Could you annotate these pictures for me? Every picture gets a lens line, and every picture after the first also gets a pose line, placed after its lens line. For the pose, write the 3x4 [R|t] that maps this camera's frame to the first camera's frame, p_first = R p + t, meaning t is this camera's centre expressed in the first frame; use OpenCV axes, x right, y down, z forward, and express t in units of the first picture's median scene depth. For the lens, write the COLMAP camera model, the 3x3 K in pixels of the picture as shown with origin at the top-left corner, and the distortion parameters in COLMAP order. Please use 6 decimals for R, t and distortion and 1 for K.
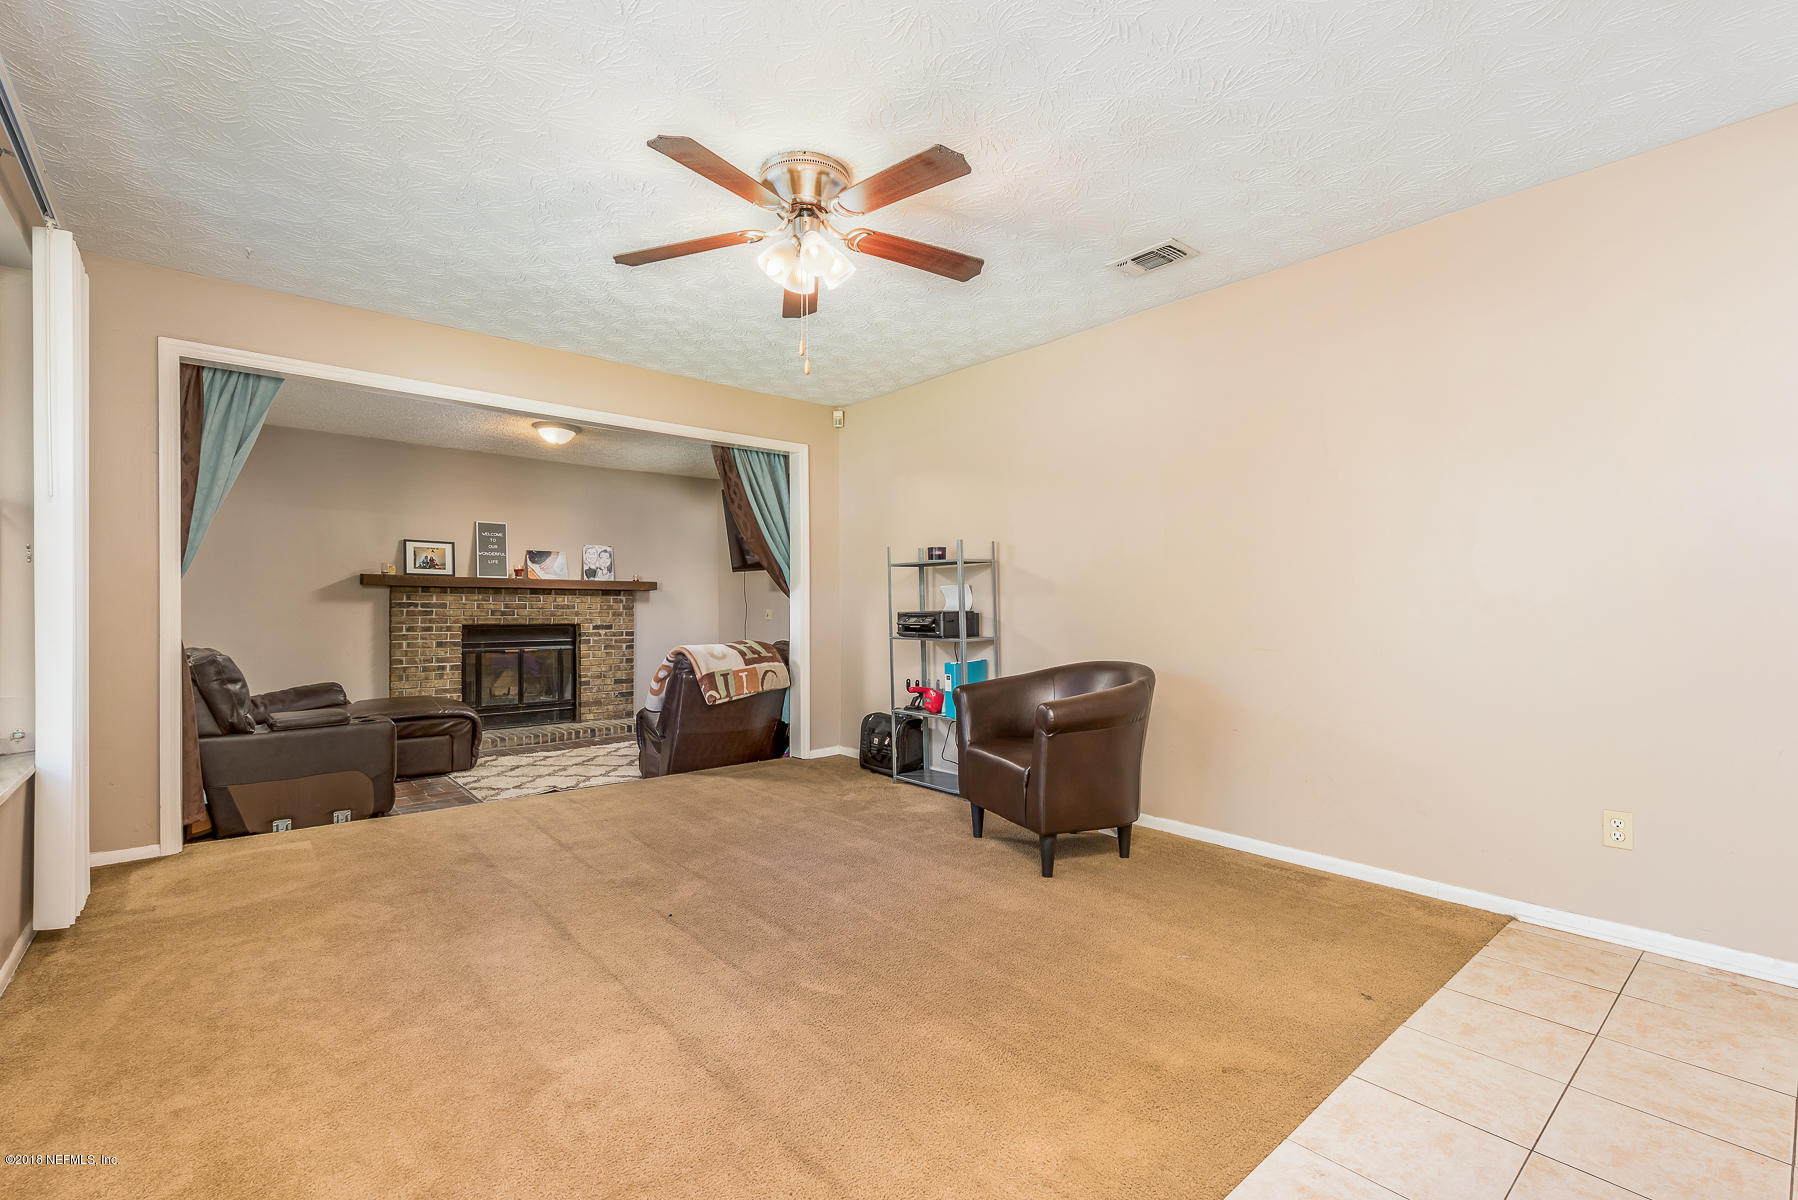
lens RADIAL K [[780.3, 0, 899.4], [0, 780.3, 602.7], [0, 0, 1]] dist [0.003721, -0.000216]
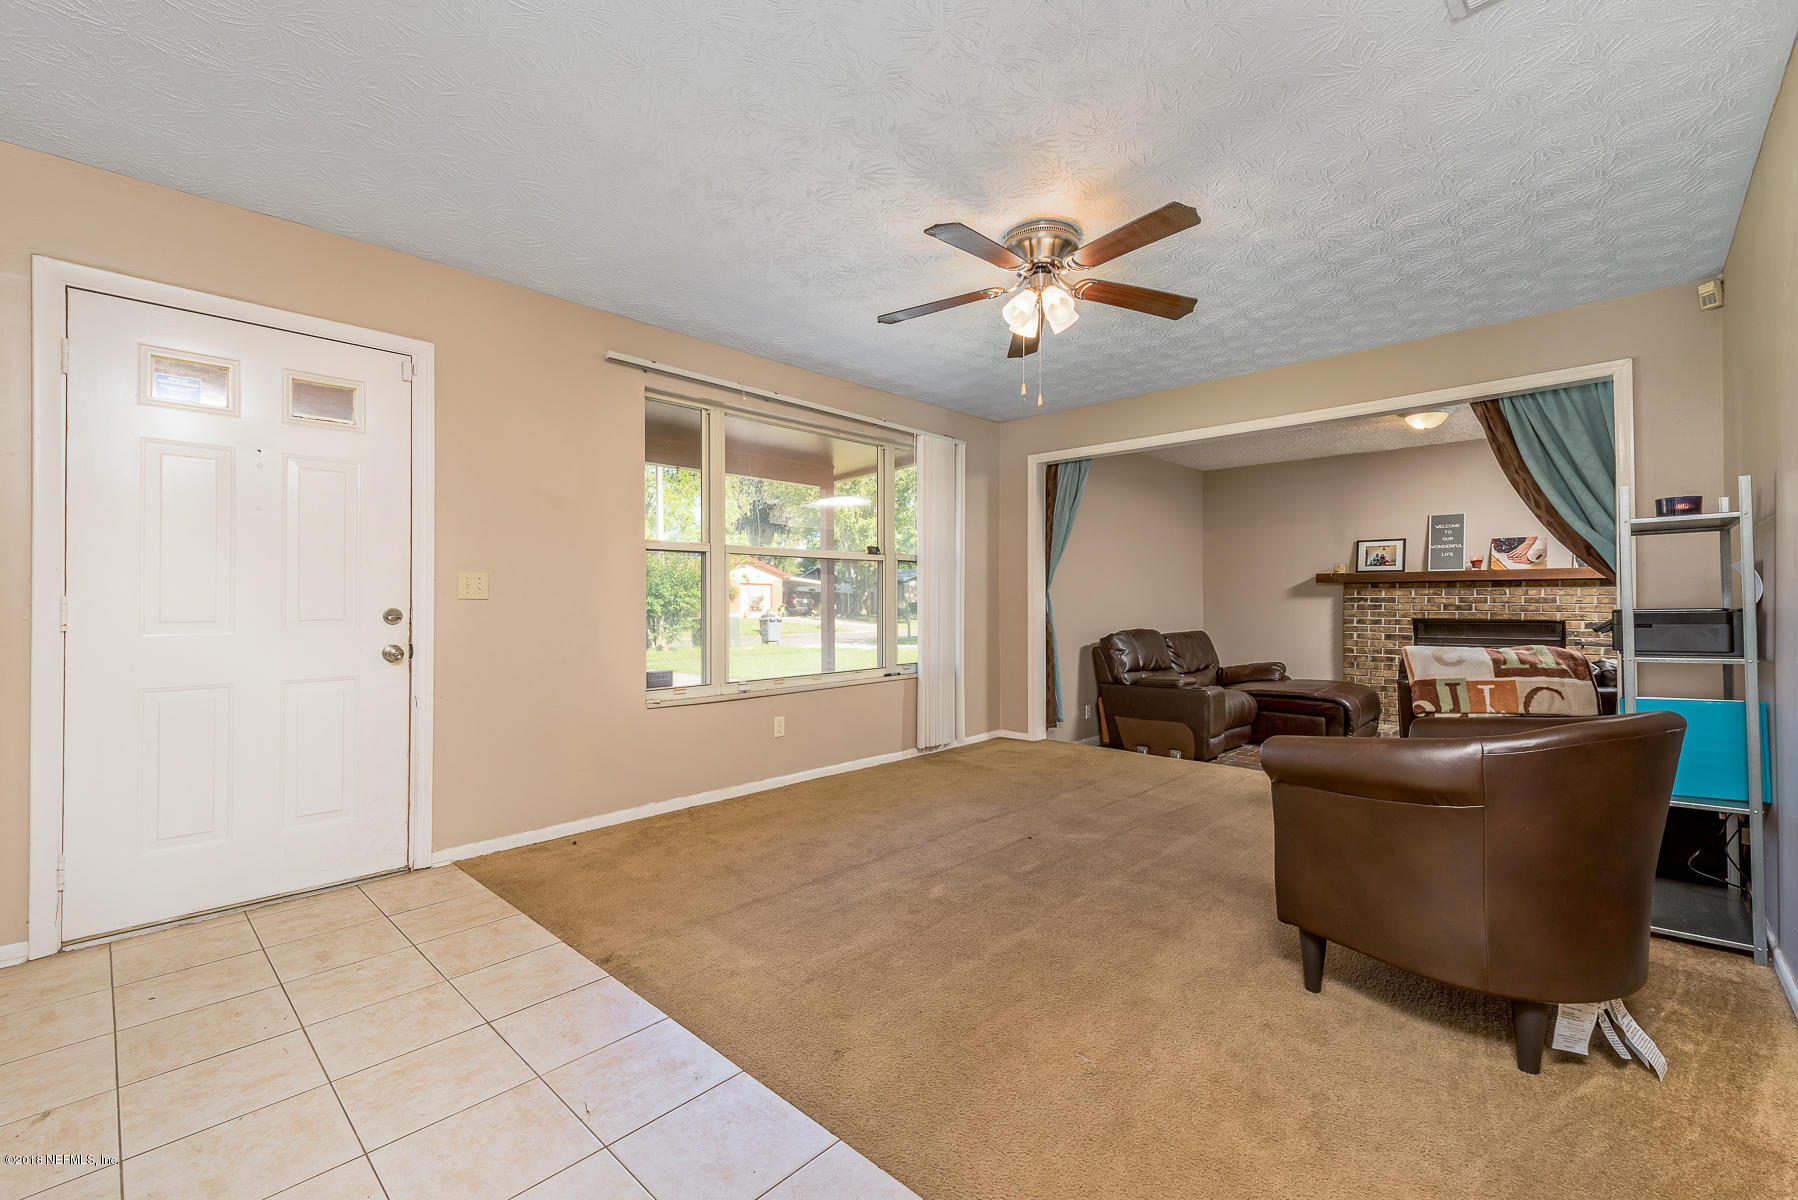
lens RADIAL K [[742.0, 0, 901.5], [0, 742.0, 597.9], [0, 0, 1]] dist [0.005933, -0.000703]
pose [[0.113034, -0.007468, -0.993563, 0.342441], [0.011441, 0.999915, -0.006214, -0.000518], [0.993525, -0.010664, 0.113110, 0.235821]]
